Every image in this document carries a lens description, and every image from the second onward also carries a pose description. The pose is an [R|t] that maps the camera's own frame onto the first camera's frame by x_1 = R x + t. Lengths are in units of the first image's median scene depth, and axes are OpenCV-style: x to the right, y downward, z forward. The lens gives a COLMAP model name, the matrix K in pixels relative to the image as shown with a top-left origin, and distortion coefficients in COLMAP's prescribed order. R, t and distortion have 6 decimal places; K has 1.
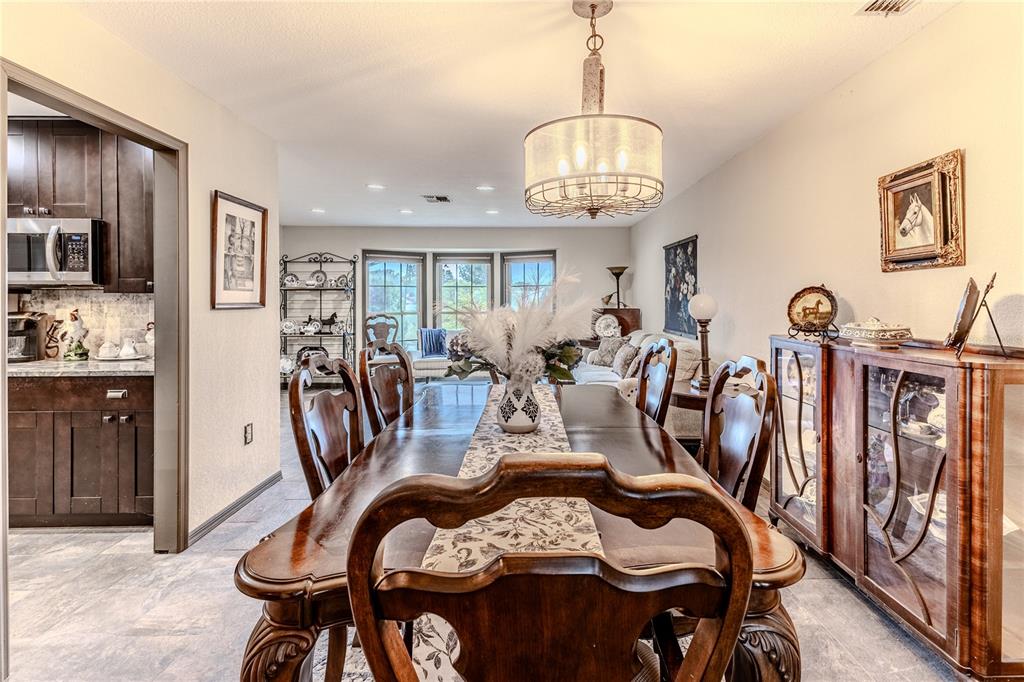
lens RADIAL K [[466.0, 0, 532.6], [0, 466.0, 304.8], [0, 0, 1]] dist [0.001613, 0.000078]
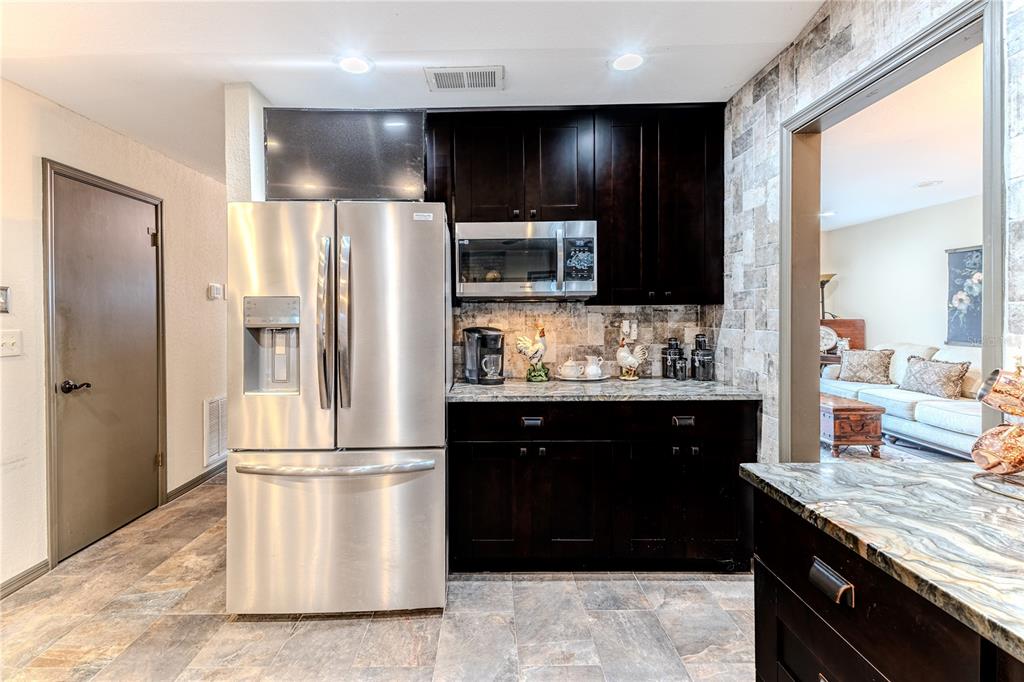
lens RADIAL K [[459.9, 0, 475.5], [0, 459.9, 318.3], [0, 0, 1]] dist [0.004778, -0.000018]
pose [[0.998733, -0.007459, -0.049775, -0.470314], [0.007601, 0.999968, 0.002666, -0.001953], [0.049753, -0.003041, 0.998757, 0.048448]]
